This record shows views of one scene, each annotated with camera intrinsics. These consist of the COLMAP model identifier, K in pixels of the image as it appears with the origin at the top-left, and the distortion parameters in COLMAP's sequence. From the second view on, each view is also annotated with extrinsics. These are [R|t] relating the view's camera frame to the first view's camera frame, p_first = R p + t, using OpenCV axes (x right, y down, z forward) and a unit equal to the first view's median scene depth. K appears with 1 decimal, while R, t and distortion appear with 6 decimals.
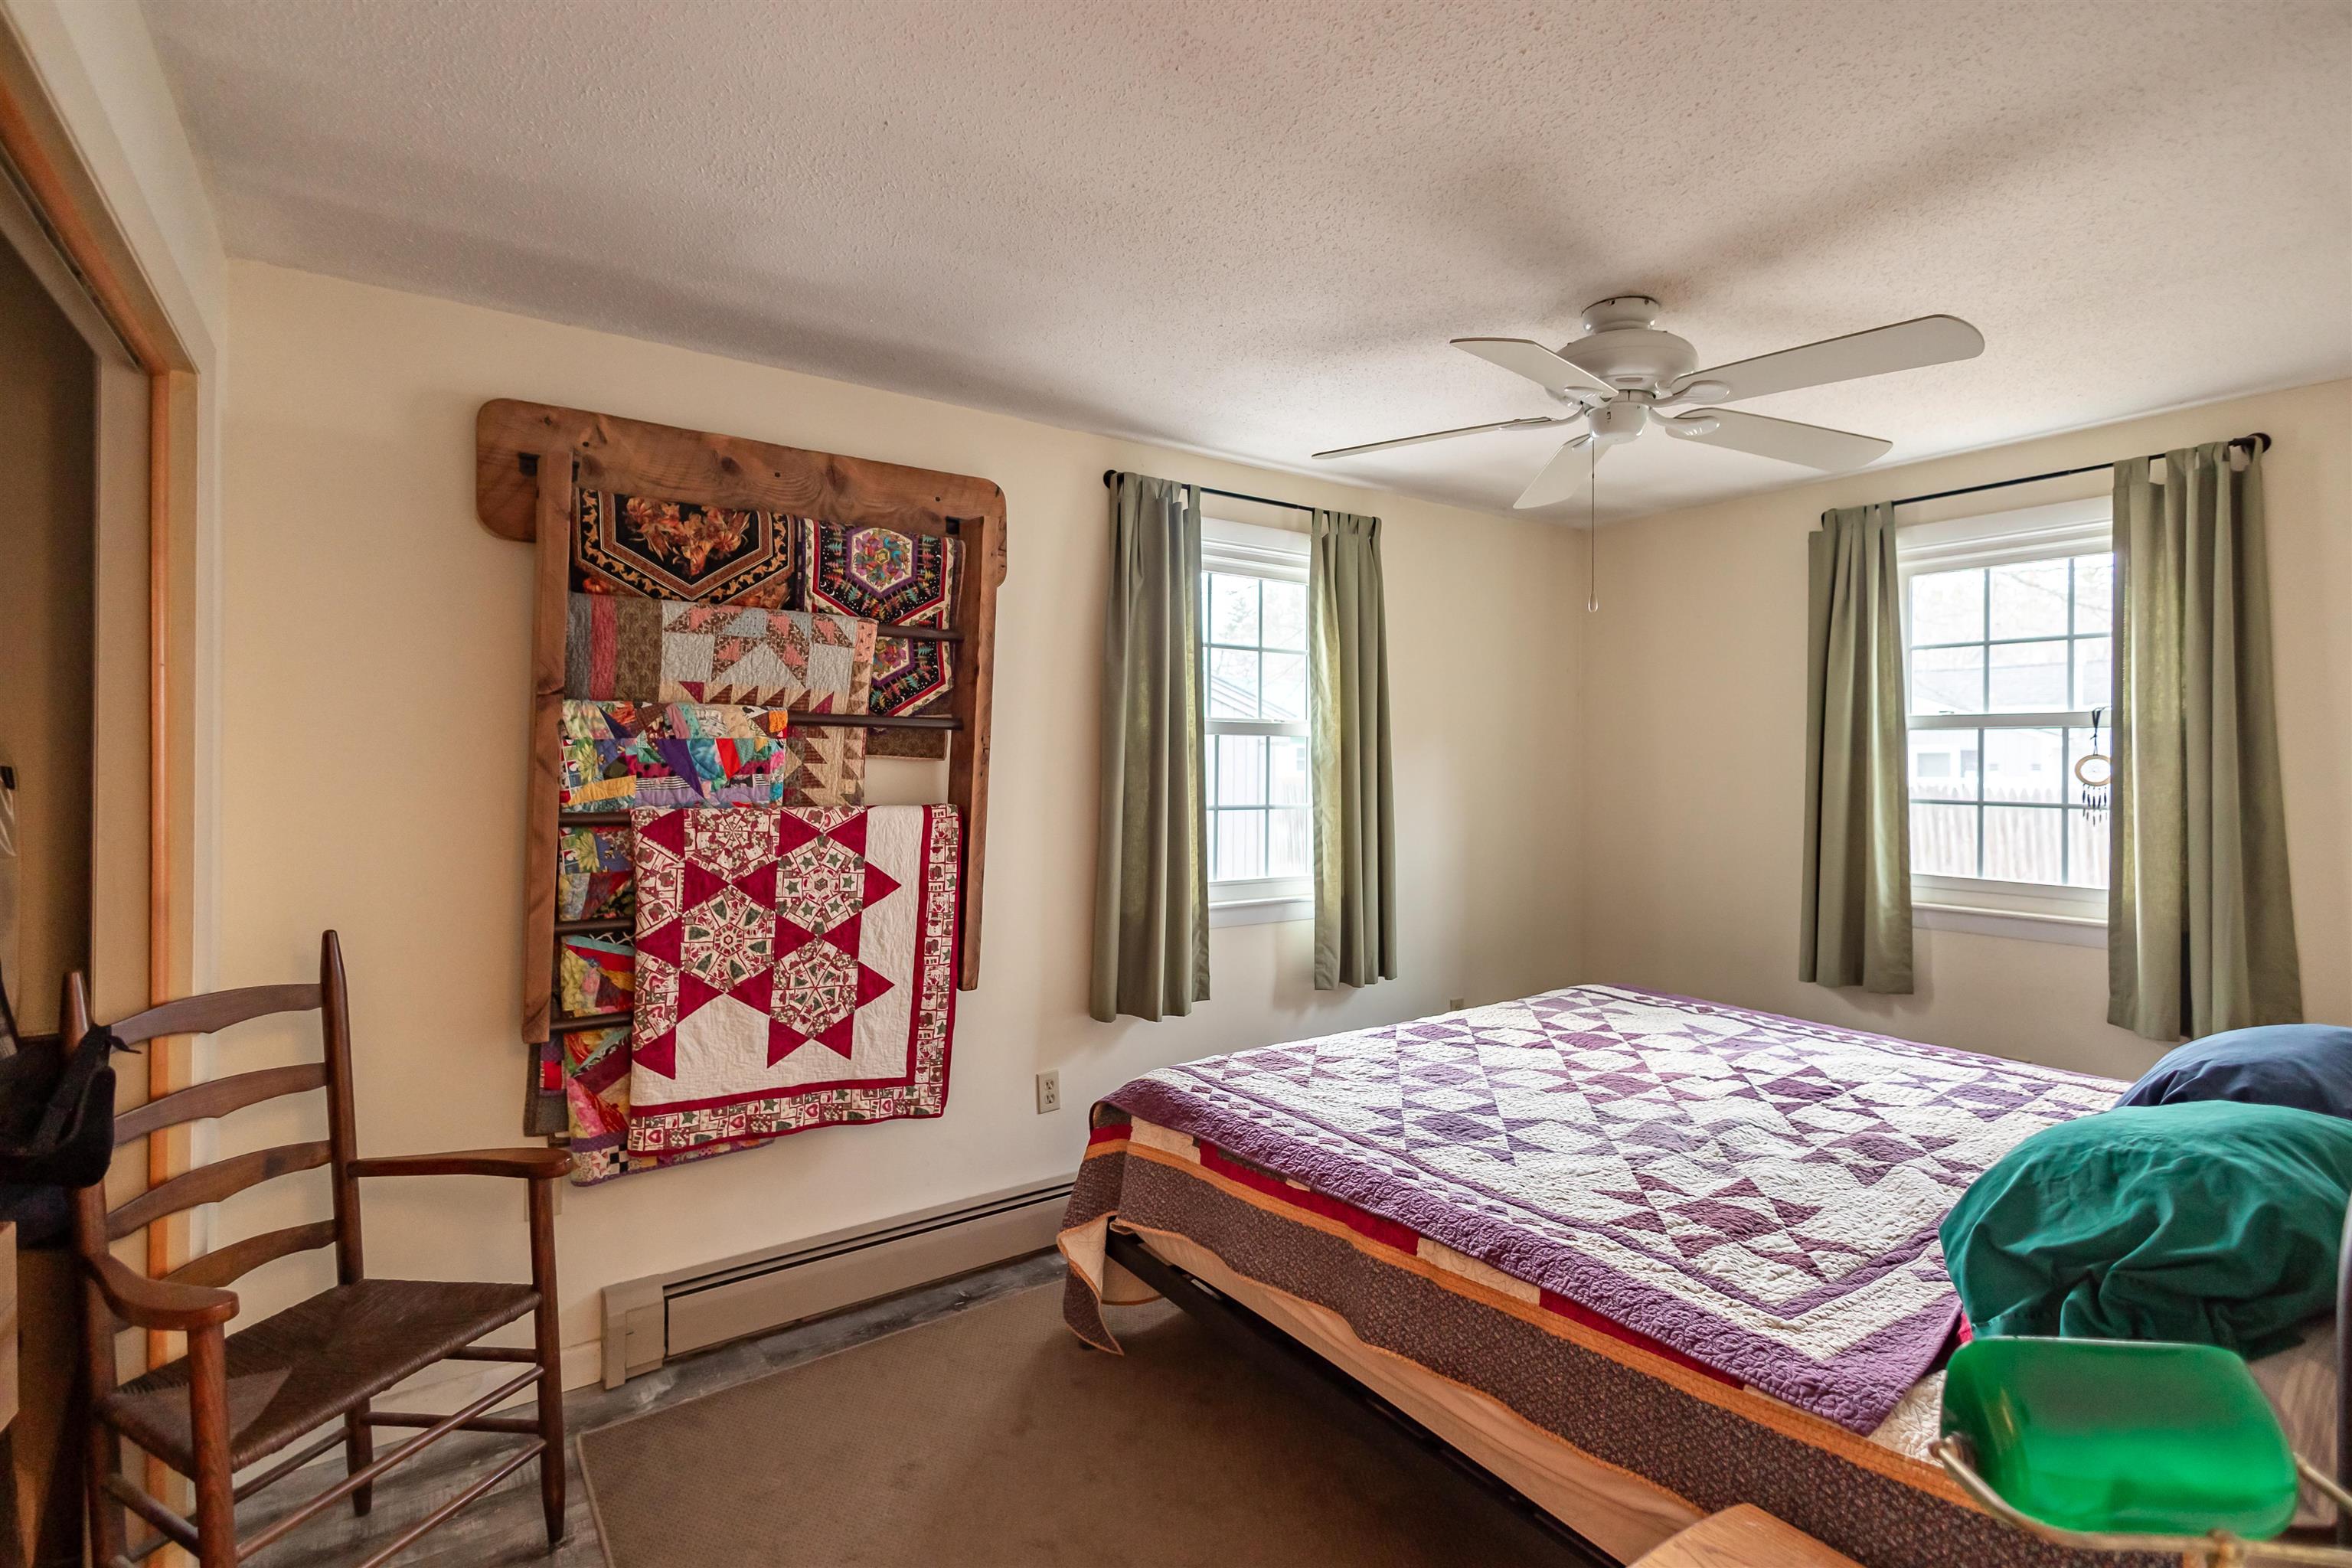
lens RADIAL K [[1092.6, 0, 1171.6], [0, 1092.6, 817.6], [0, 0, 1]] dist [0.011434, -0.000113]
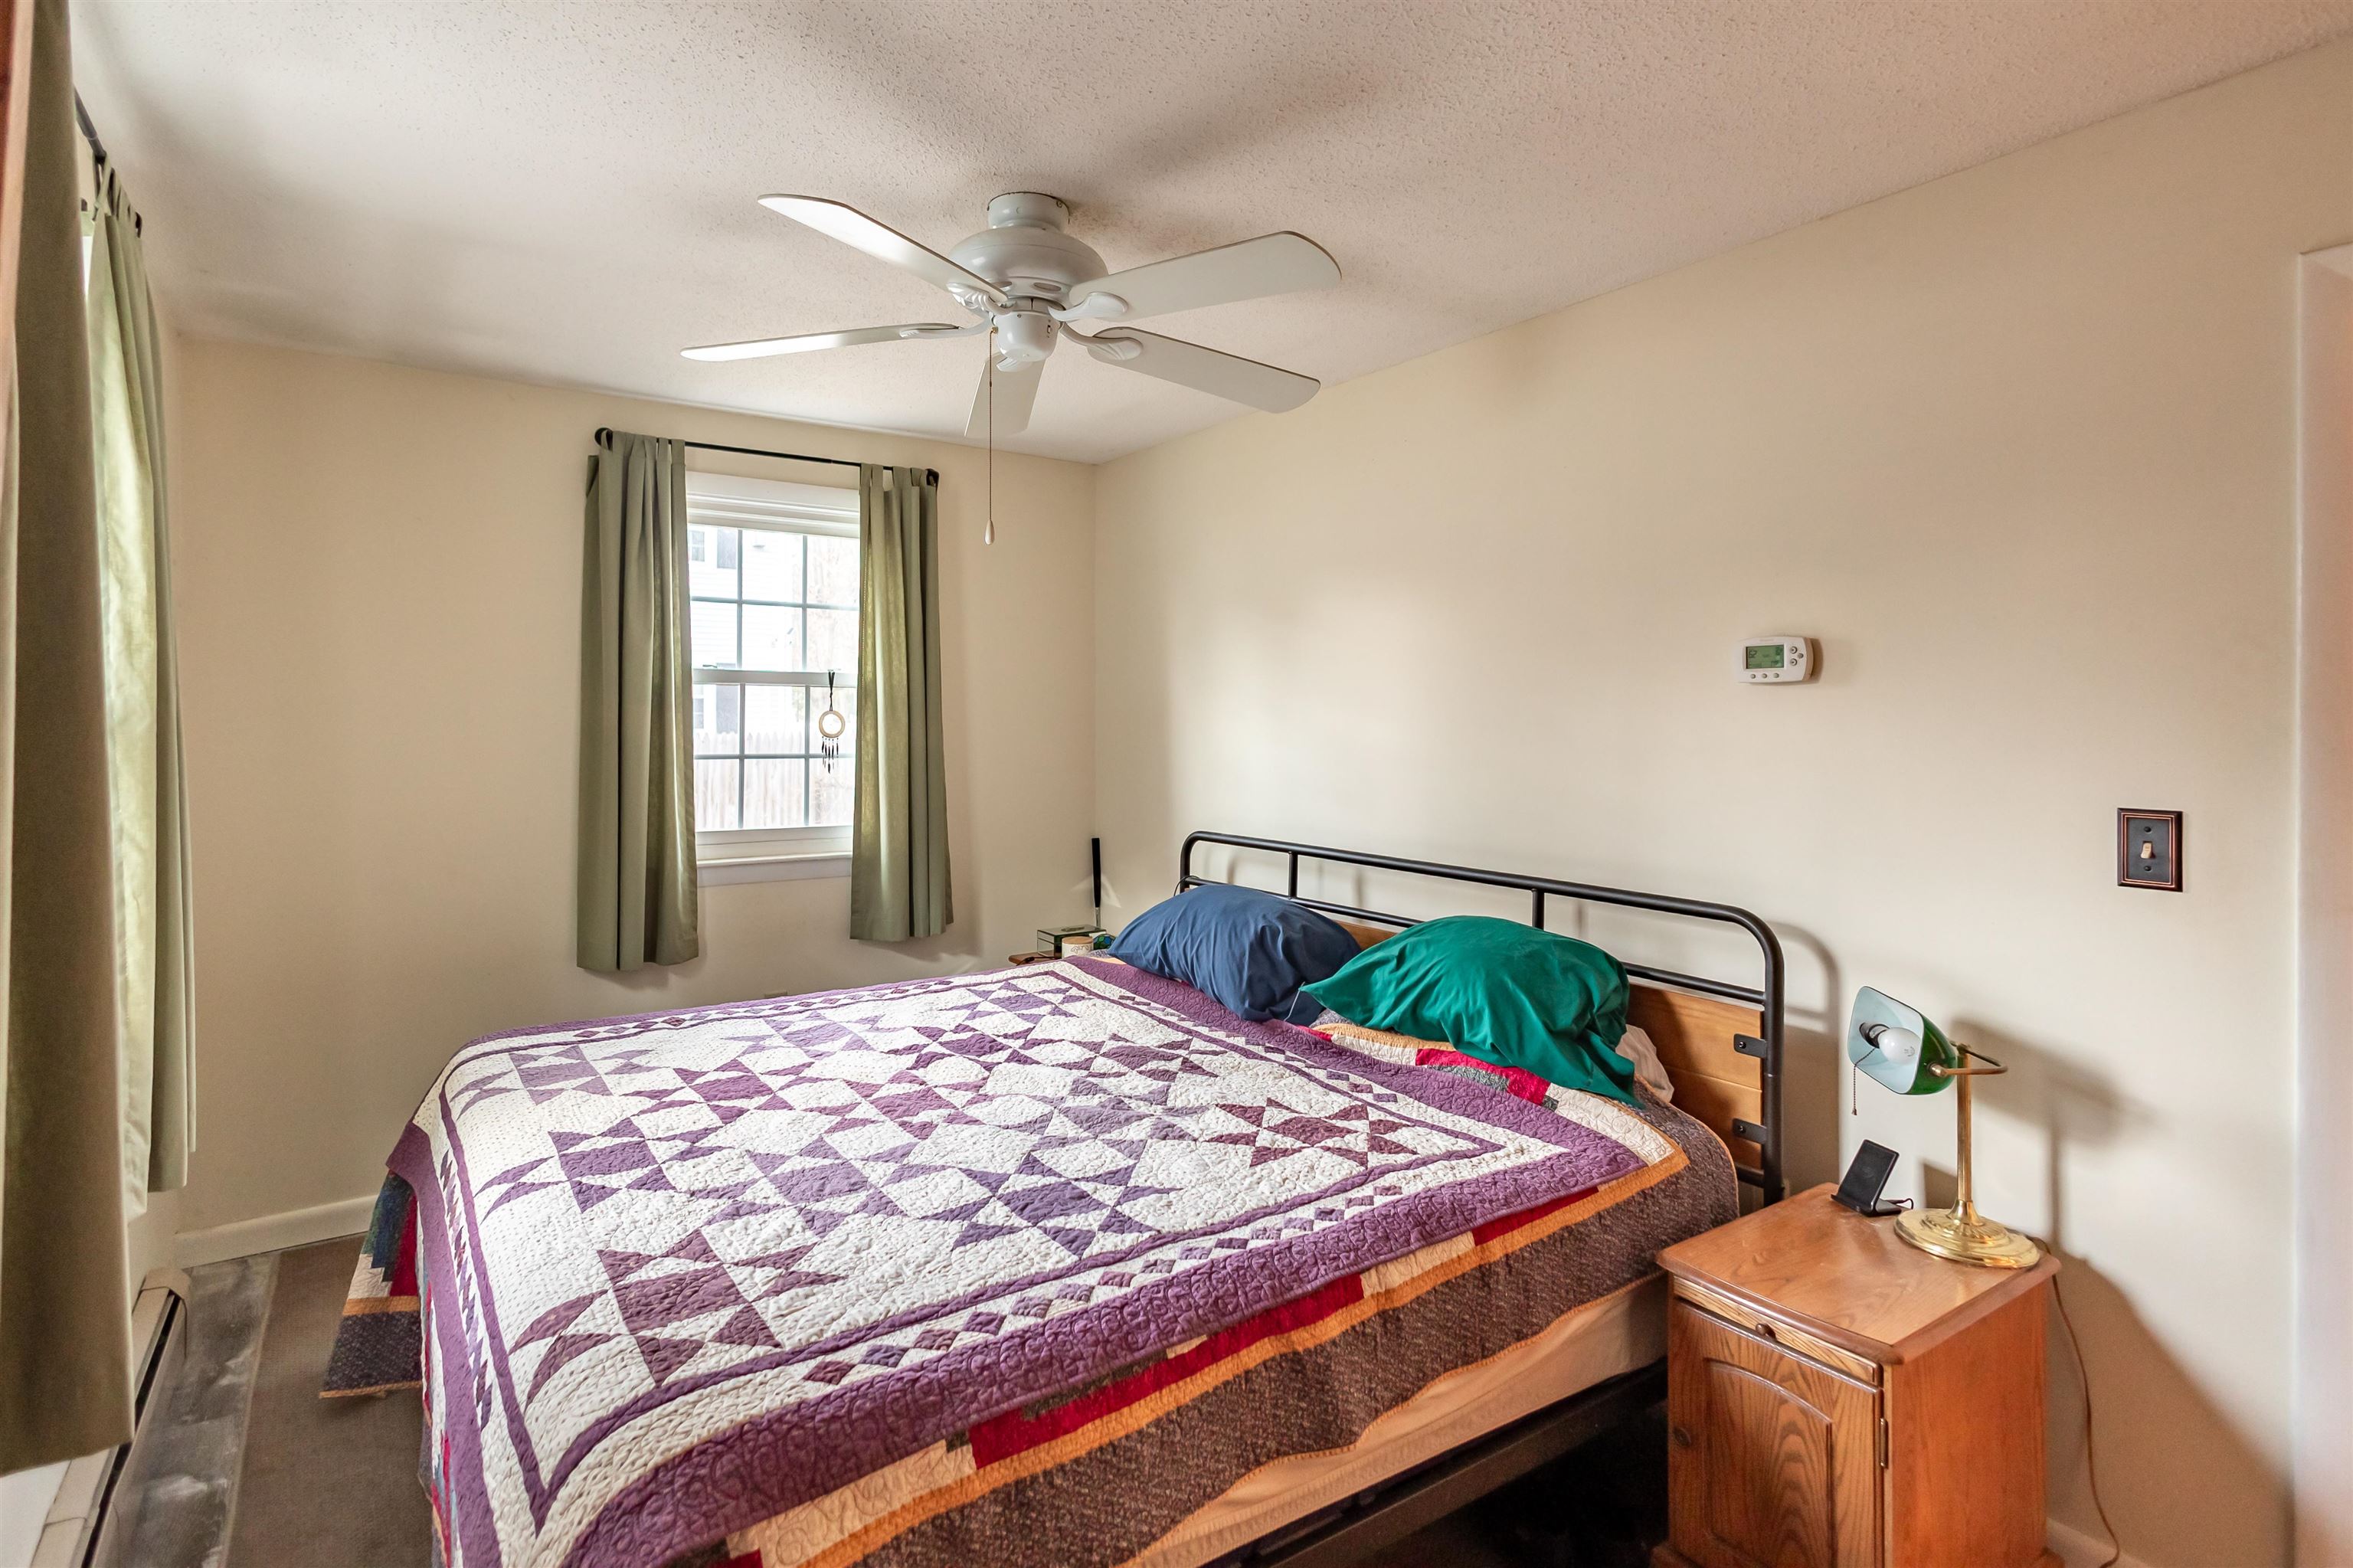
lens RADIAL K [[1171.1, 0, 1174.0], [0, 1171.1, 756.9], [0, 0, 1]] dist [0.014038, -0.000048]
pose [[0.016525, -0.037974, 0.999142, -0.527403], [0.046205, 0.998240, 0.037176, -0.051631], [-0.998795, 0.045551, 0.018250, 0.852126]]
